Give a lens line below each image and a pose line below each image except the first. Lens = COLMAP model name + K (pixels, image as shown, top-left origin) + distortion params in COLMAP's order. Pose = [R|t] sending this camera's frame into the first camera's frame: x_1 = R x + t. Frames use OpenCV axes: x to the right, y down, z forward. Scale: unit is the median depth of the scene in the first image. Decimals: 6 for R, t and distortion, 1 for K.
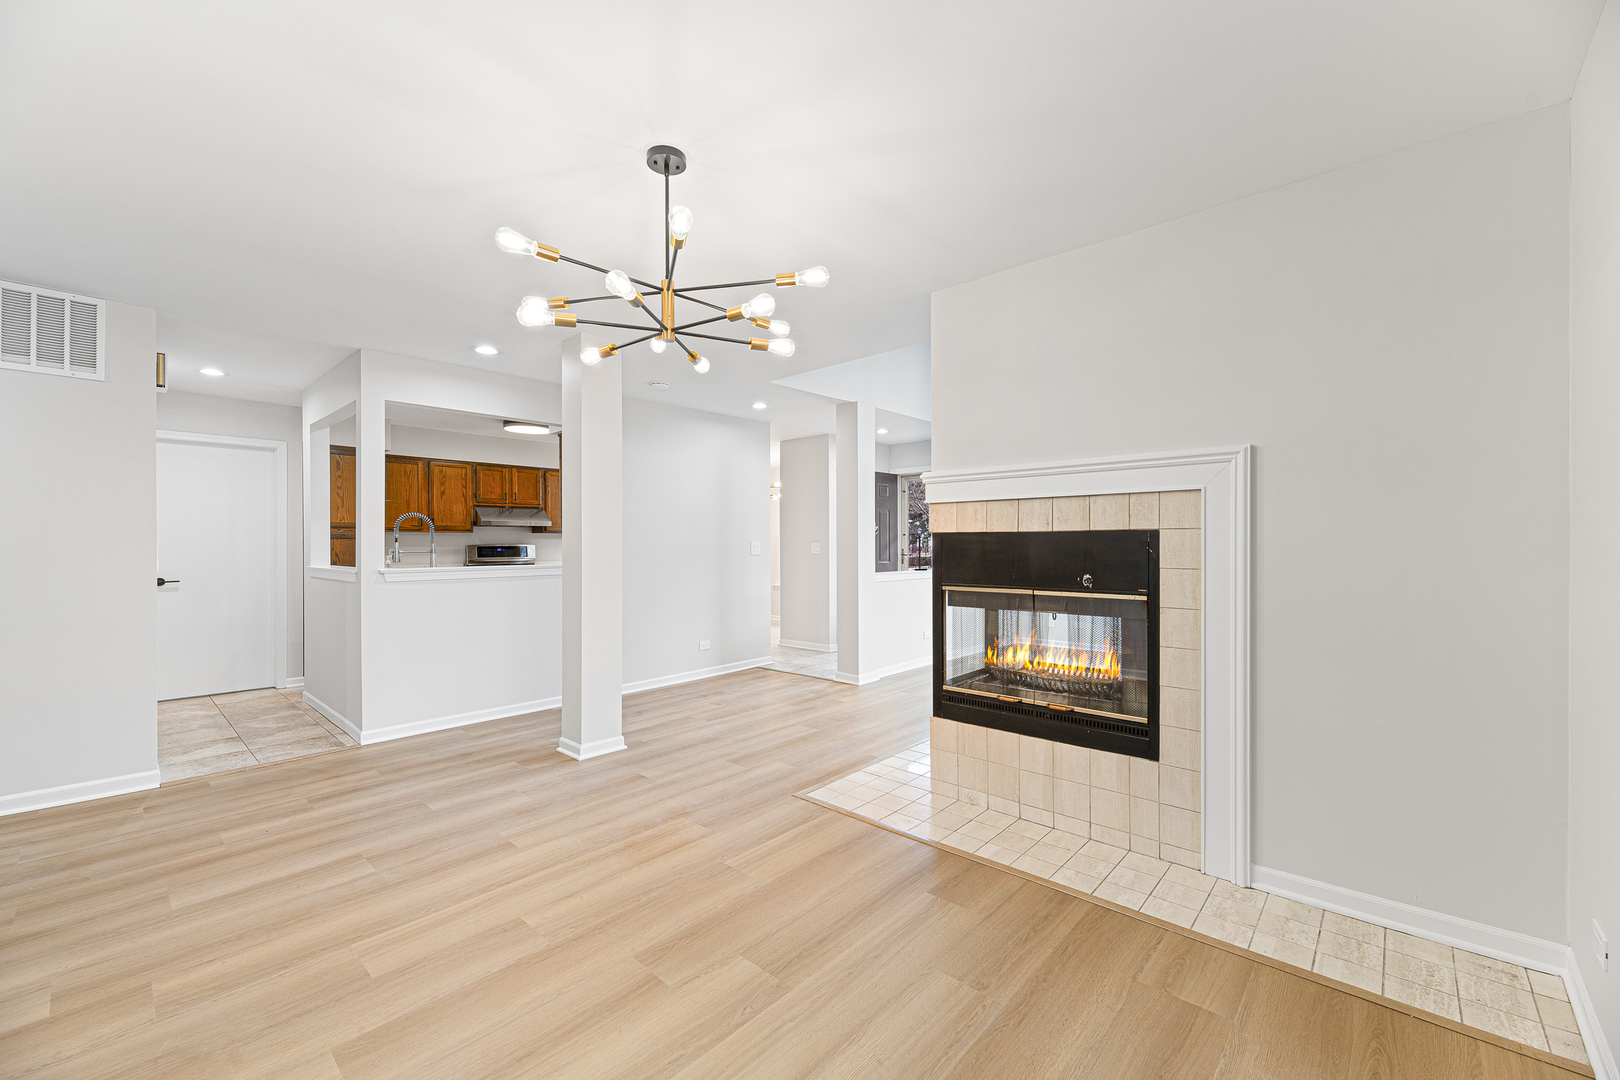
lens RADIAL K [[640.1, 0, 807.3], [0, 640.1, 549.4], [0, 0, 1]] dist [0.000162, -0.000208]
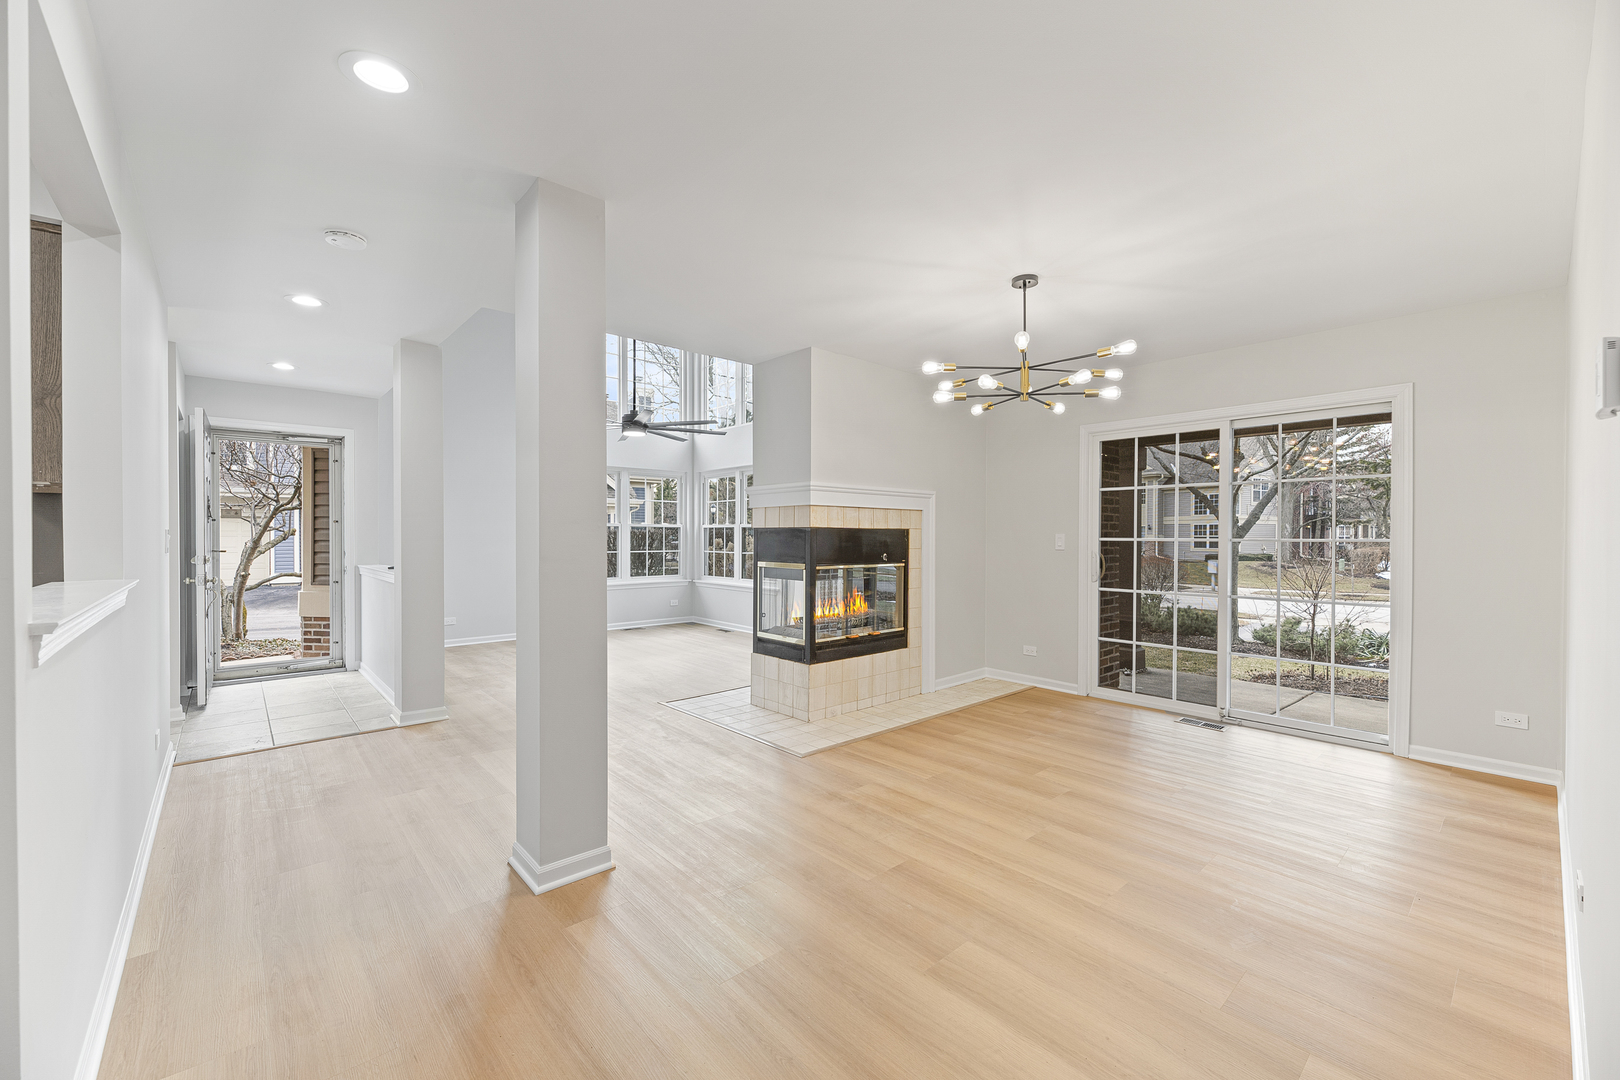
lens RADIAL K [[663.2, 0, 817.5], [0, 663.2, 540.0], [0, 0, 1]] dist [0.001014, -0.000352]
pose [[0.089876, 0.000078, 0.995953, -1.399436], [0.003519, 0.999994, -0.000396, 0.003328], [-0.995947, 0.003541, 0.089875, 1.028540]]
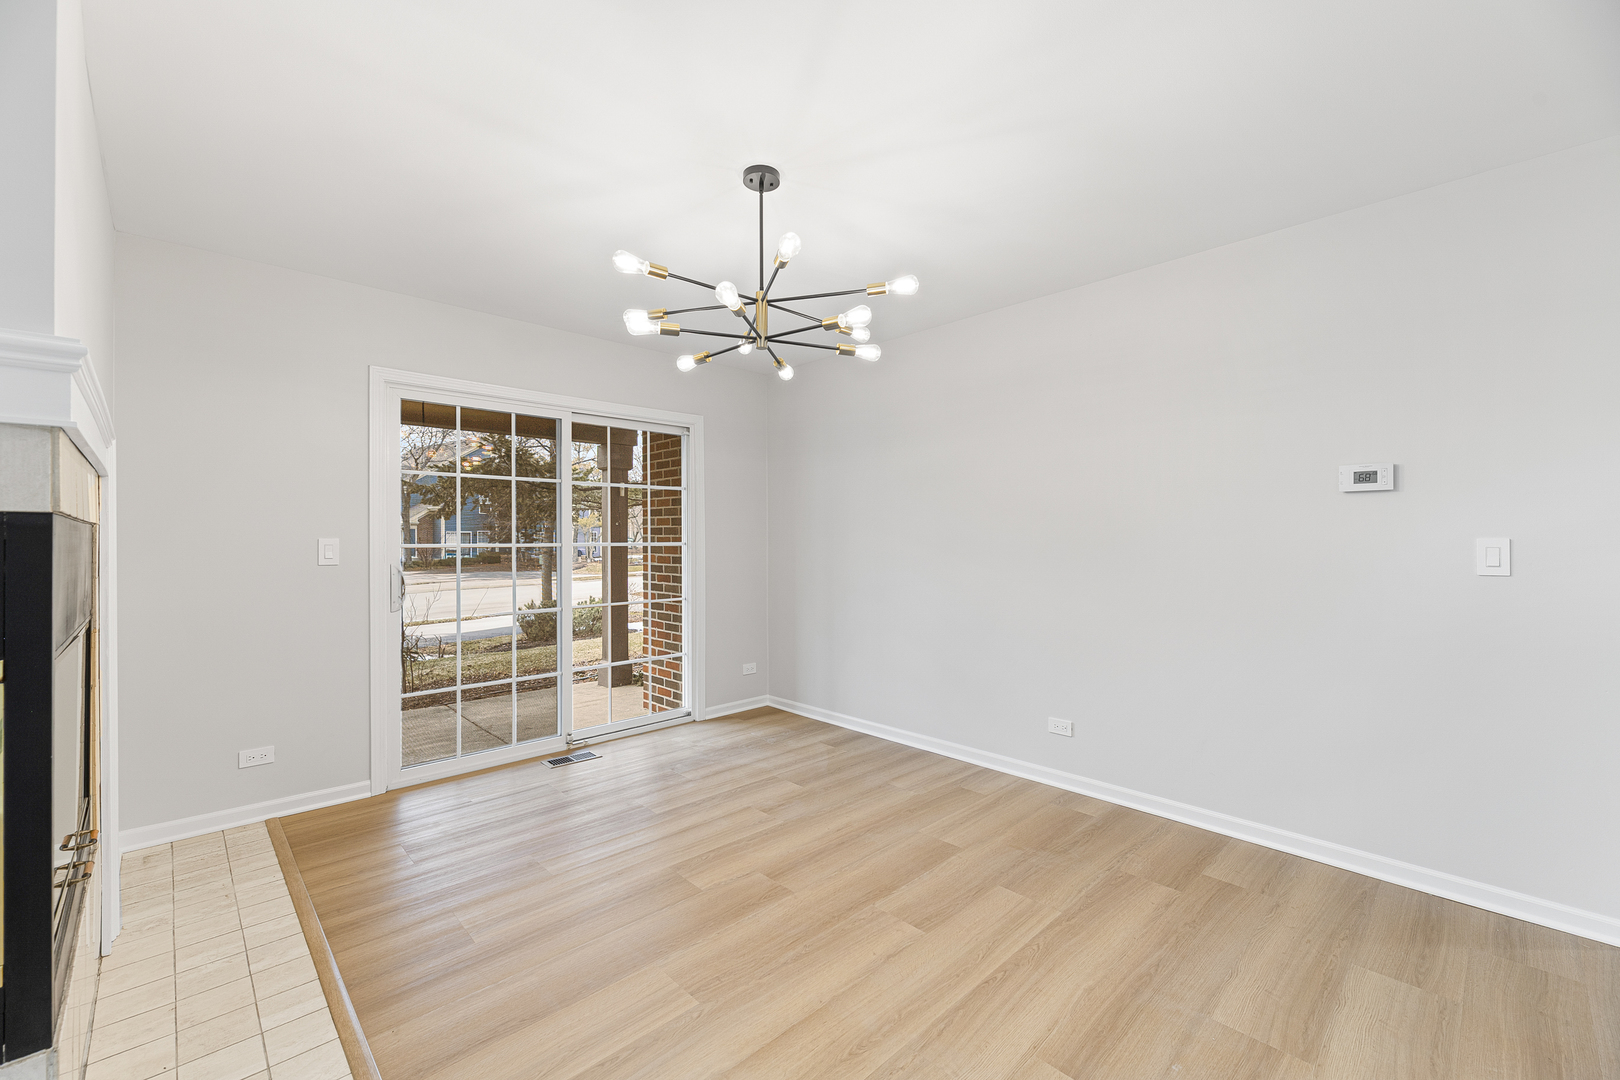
lens RADIAL K [[643.3, 0, 818.9], [0, 643.3, 539.7], [0, 0, 1]] dist [0.000952, -0.000002]
pose [[-0.998729, 0.007407, 0.049859, -0.277132], [0.007522, 0.999969, 0.002120, -0.005481], [-0.049841, 0.002492, -0.998754, 1.573564]]
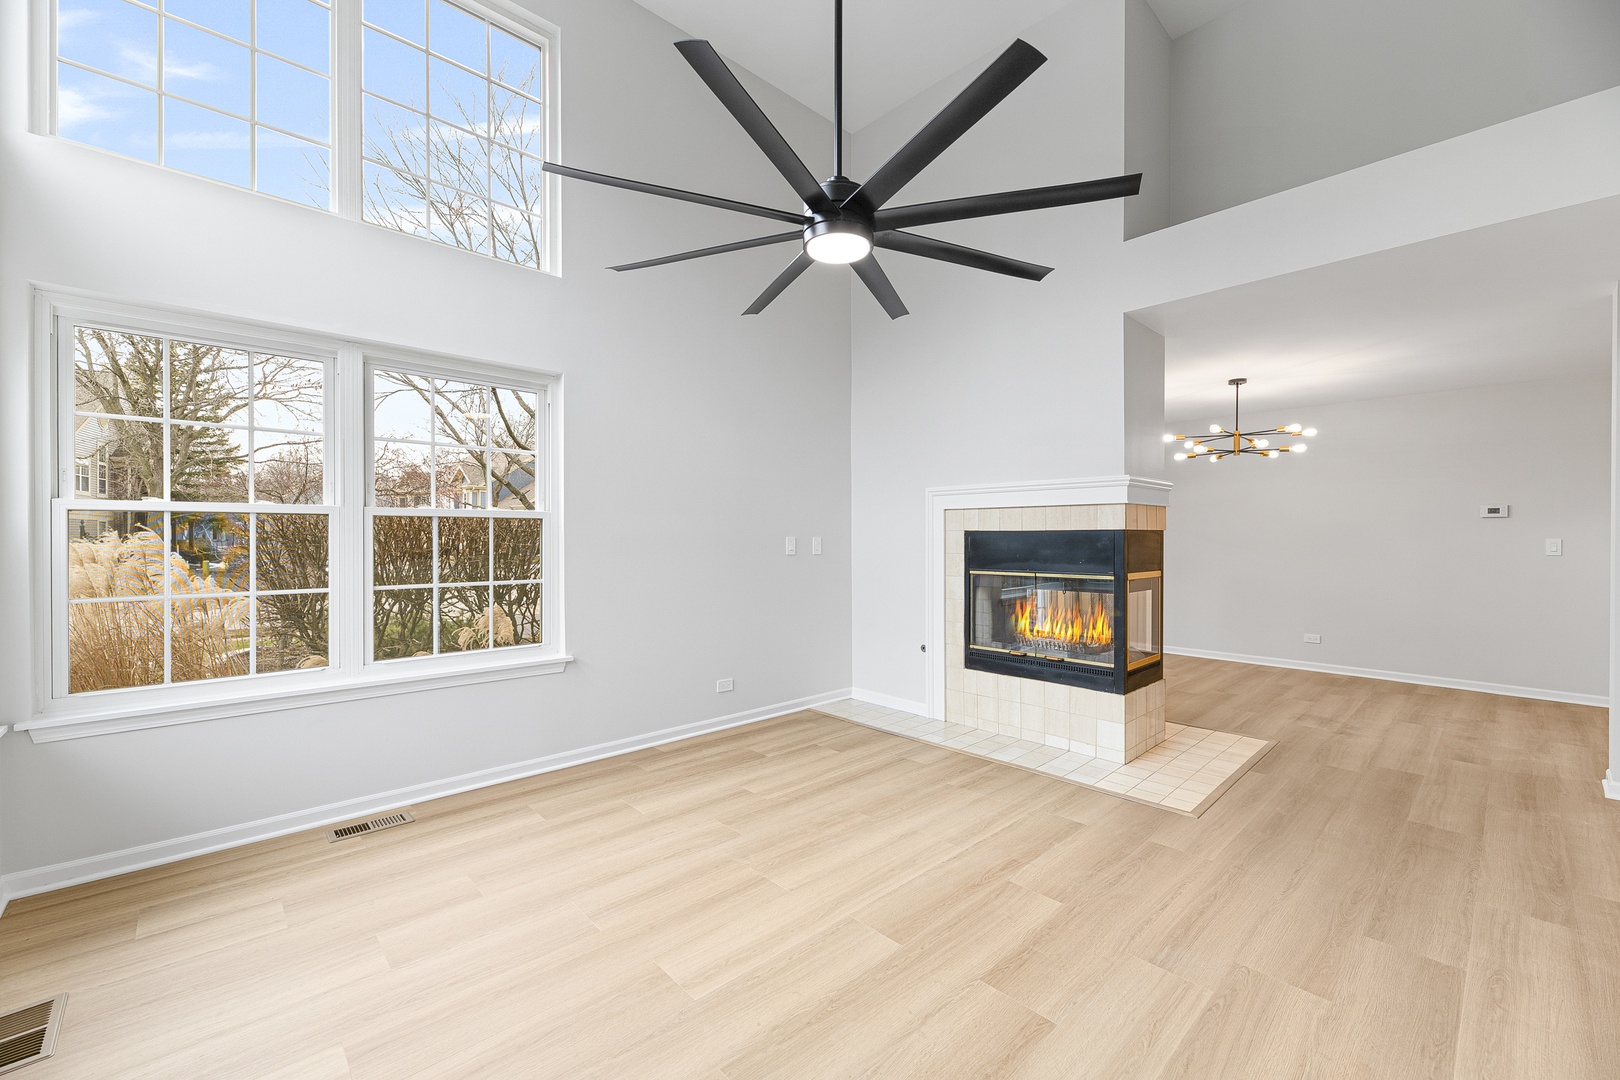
lens RADIAL K [[656.1, 0, 817.5], [0, 656.1, 541.9], [0, 0, 1]] dist [0.003281, -0.000435]
pose [[-0.998281, 0.003333, 0.058516, 0.945571], [0.004276, 0.999863, 0.015989, -0.031388], [-0.058454, 0.016212, -0.998158, 2.758913]]
